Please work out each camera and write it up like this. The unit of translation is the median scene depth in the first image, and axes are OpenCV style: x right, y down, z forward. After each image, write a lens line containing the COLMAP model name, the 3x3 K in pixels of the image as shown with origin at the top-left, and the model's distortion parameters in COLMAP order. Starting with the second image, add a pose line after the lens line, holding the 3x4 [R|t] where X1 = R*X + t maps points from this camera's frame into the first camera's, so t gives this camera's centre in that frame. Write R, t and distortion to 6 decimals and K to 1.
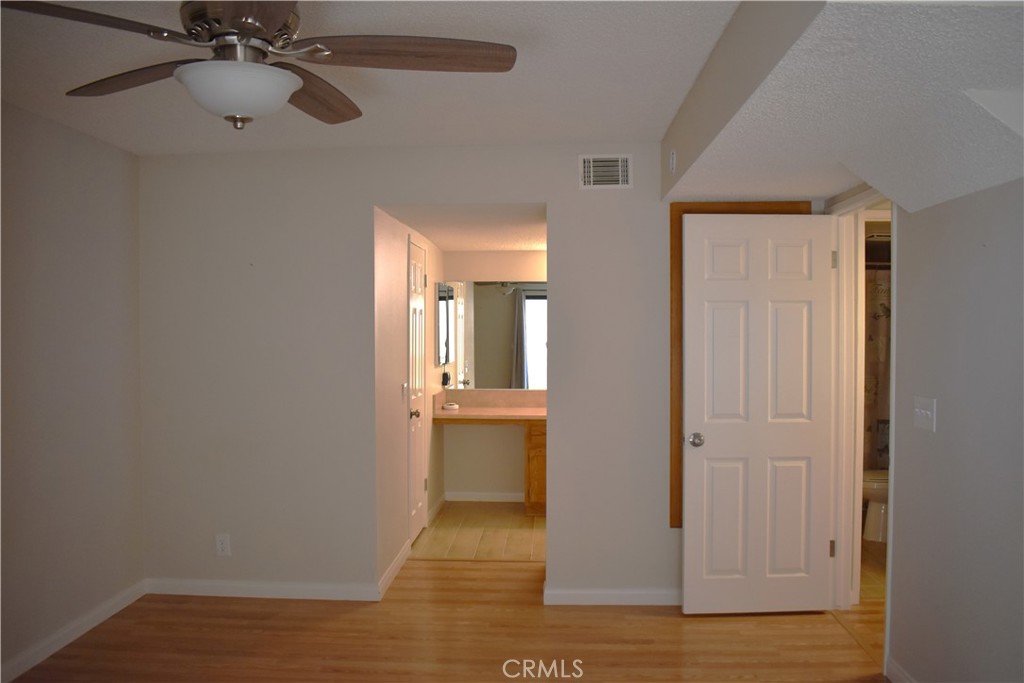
lens RADIAL K [[798.4, 0, 512.0], [0, 798.4, 341.5], [0, 0, 1]] dist [-0.090662, 0.006665]
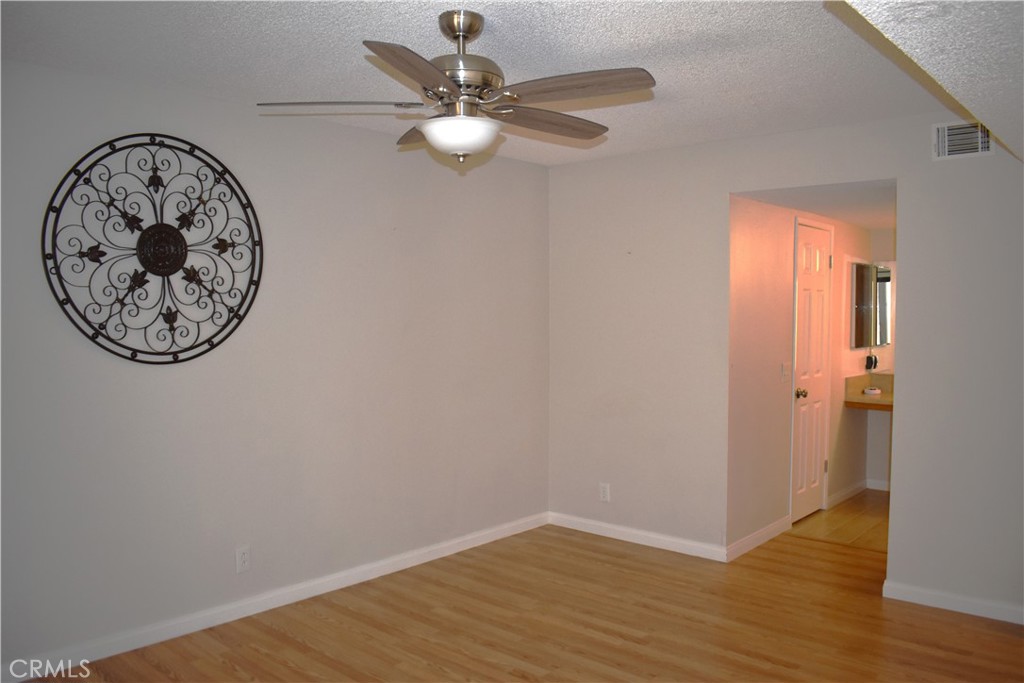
lens RADIAL K [[798.4, 0, 512.0], [0, 798.4, 341.5], [0, 0, 1]] dist [-0.090662, 0.006665]
pose [[0.783198, 0.029997, -0.621048, 0.268493], [-0.015099, 0.999459, 0.029234, 0.000598], [0.621589, -0.013519, 0.783227, -0.019415]]
